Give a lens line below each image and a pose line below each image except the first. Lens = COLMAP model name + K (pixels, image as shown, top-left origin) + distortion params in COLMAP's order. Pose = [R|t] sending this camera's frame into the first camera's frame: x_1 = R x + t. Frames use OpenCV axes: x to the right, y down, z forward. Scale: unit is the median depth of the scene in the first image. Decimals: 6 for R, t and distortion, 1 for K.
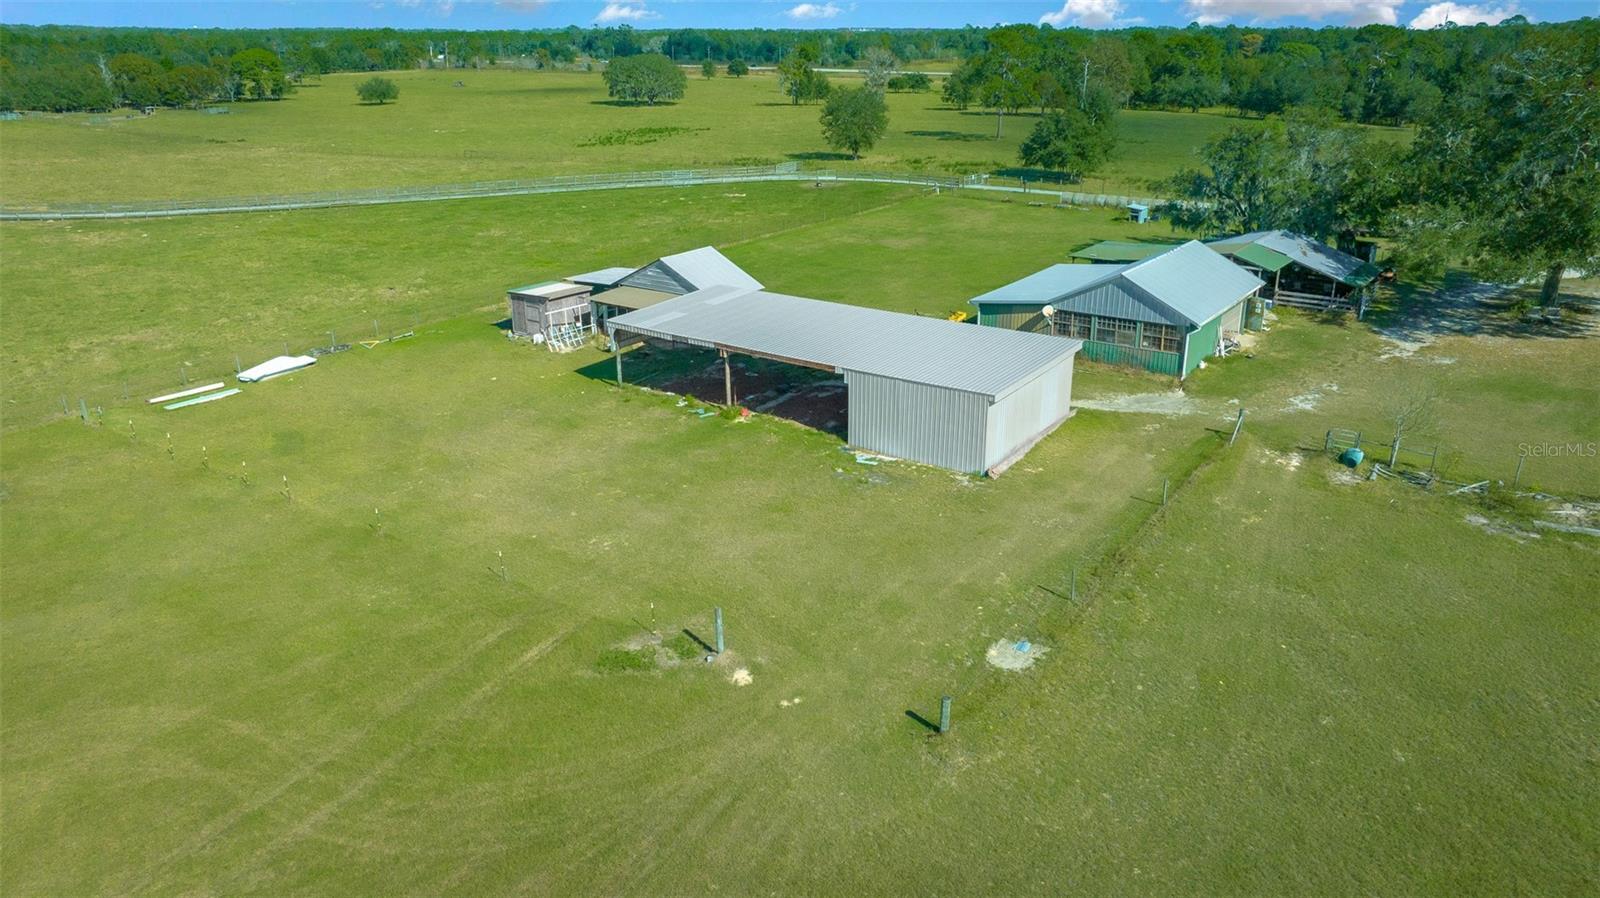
lens RADIAL K [[1118.8, 0, 808.7], [0, 1118.8, 442.1], [0, 0, 1]] dist [-0.019407, 0.000000]
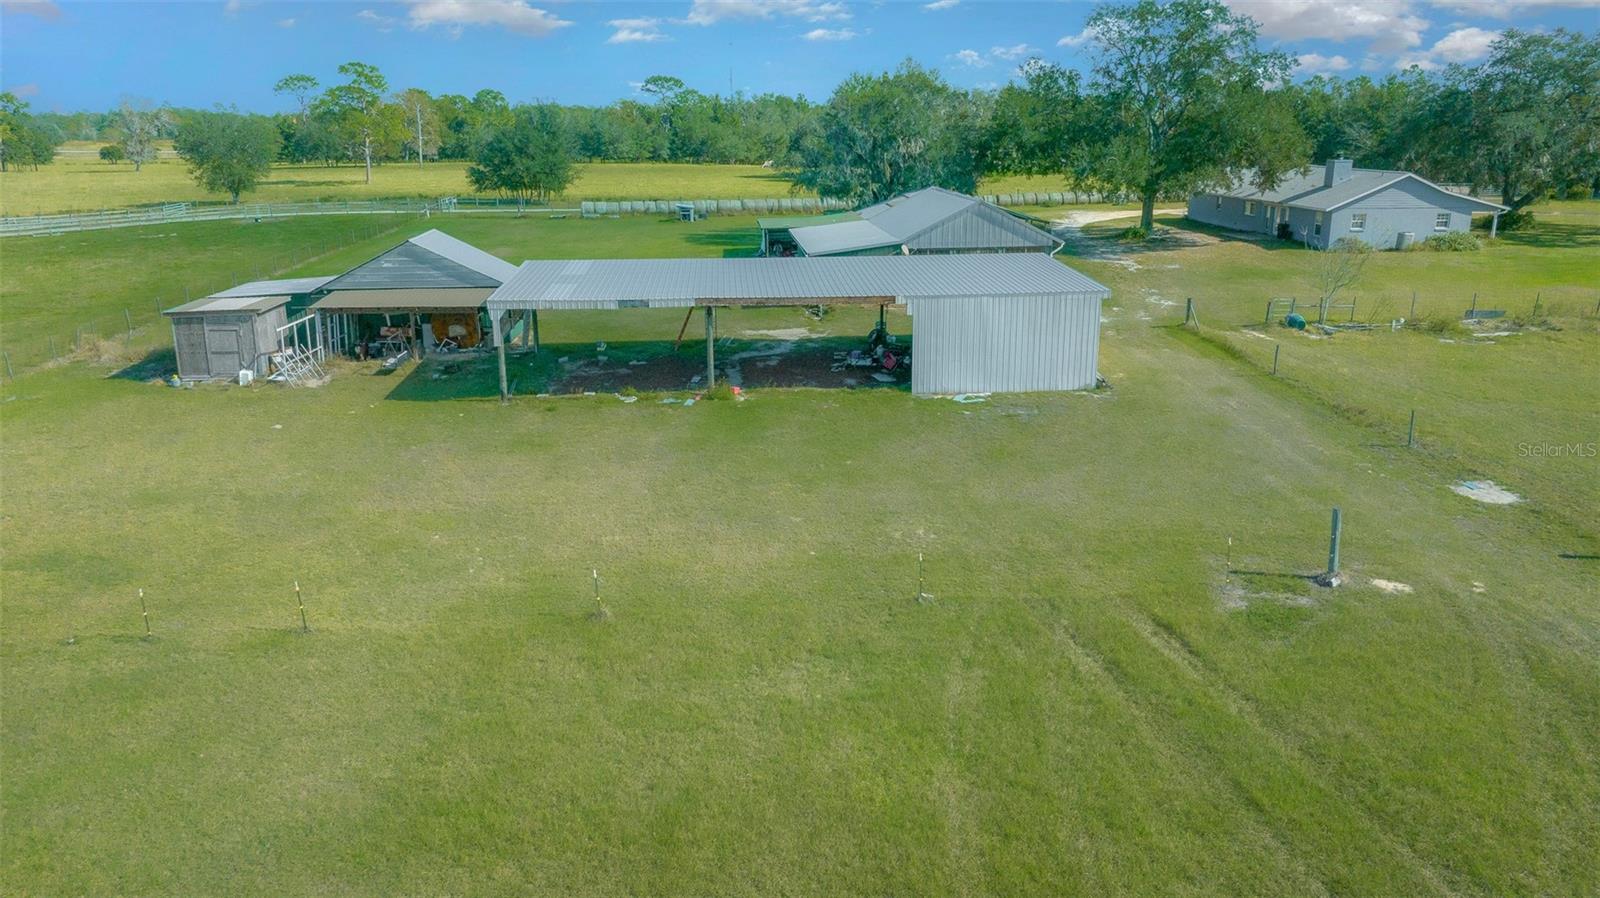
lens RADIAL K [[1118.8, 0, 808.7], [0, 1118.8, 442.1], [0, 0, 1]] dist [-0.019407, 0.000000]
pose [[0.764938, -0.177537, 0.619153, -0.540159], [0.222603, 0.974899, 0.004527, 0.017004], [-0.604415, 0.134363, 0.785257, 0.426834]]
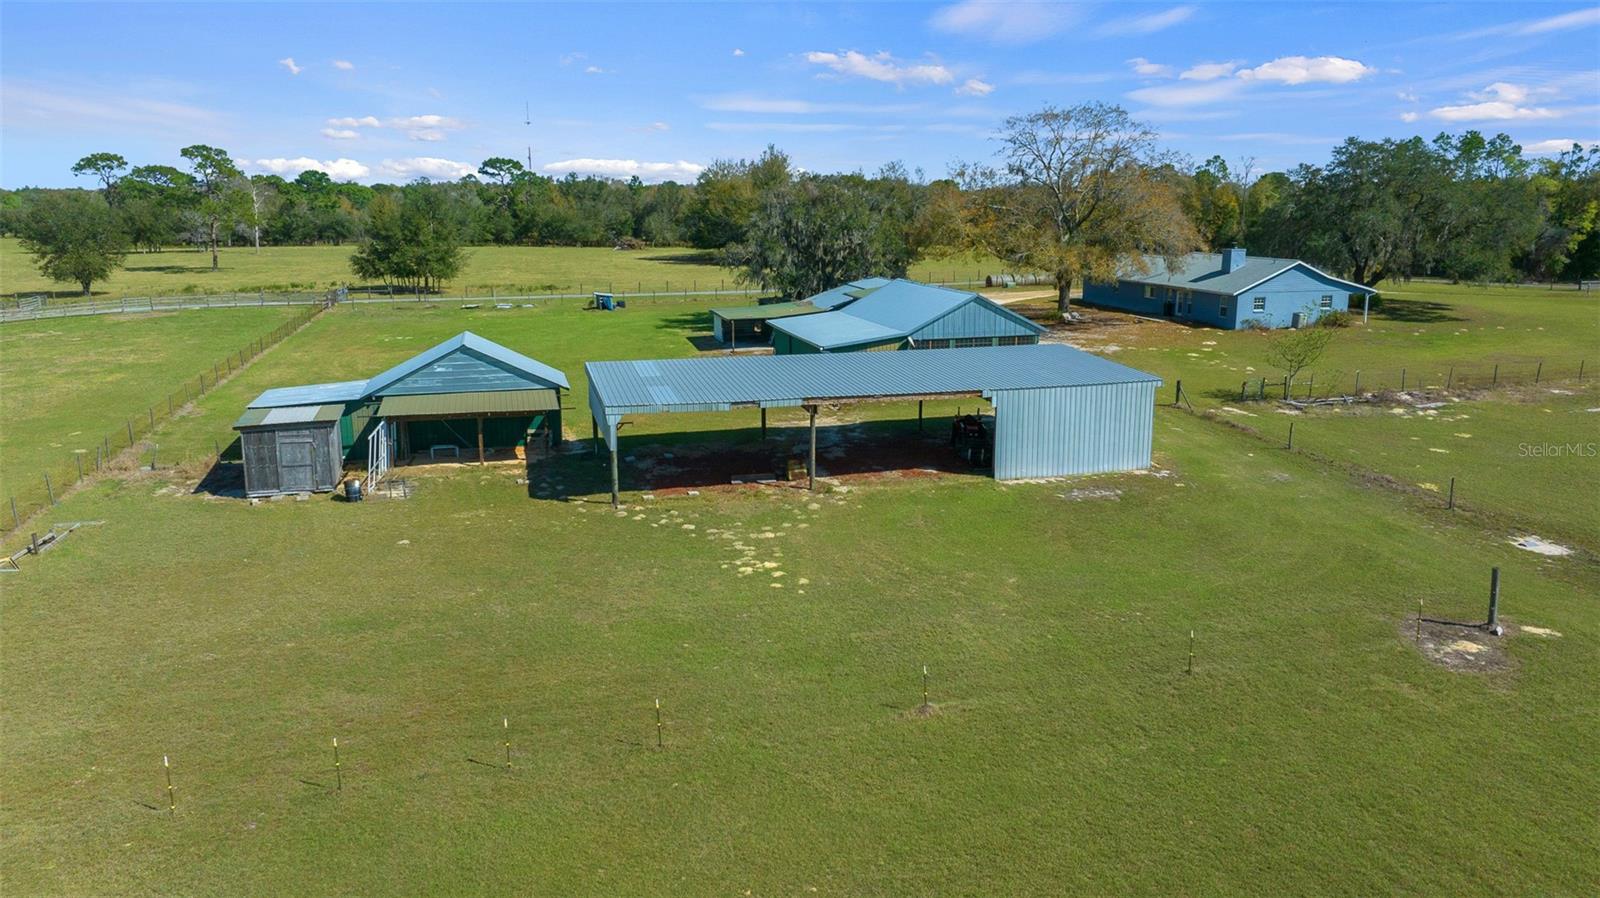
lens RADIAL K [[1118.8, 0, 808.7], [0, 1118.8, 442.1], [0, 0, 1]] dist [-0.019407, 0.000000]
pose [[0.636300, -0.162610, 0.754109, -0.721692], [0.264347, 0.964309, -0.015114, -0.051439], [-0.724736, 0.208963, 0.656576, 0.543382]]
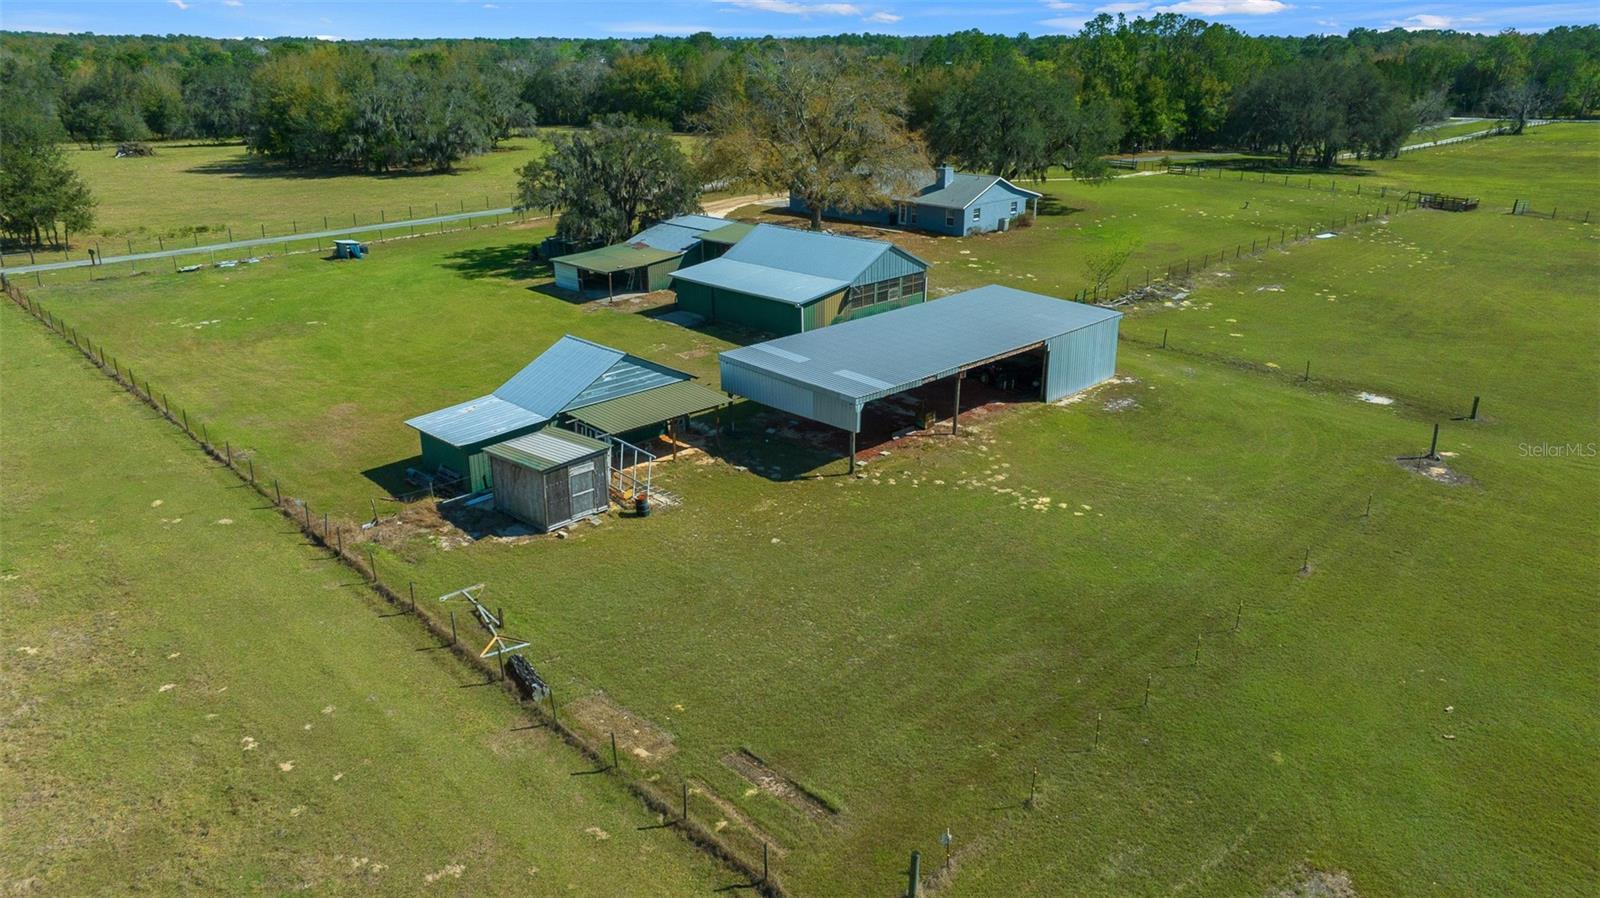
lens RADIAL K [[1118.8, 0, 808.7], [0, 1118.8, 442.1], [0, 0, 1]] dist [-0.019407, 0.000000]
pose [[0.161827, -0.331982, 0.929301, -1.132928], [0.340432, 0.902683, 0.263191, -0.361688], [-0.926239, 0.273772, 0.259095, 0.961522]]
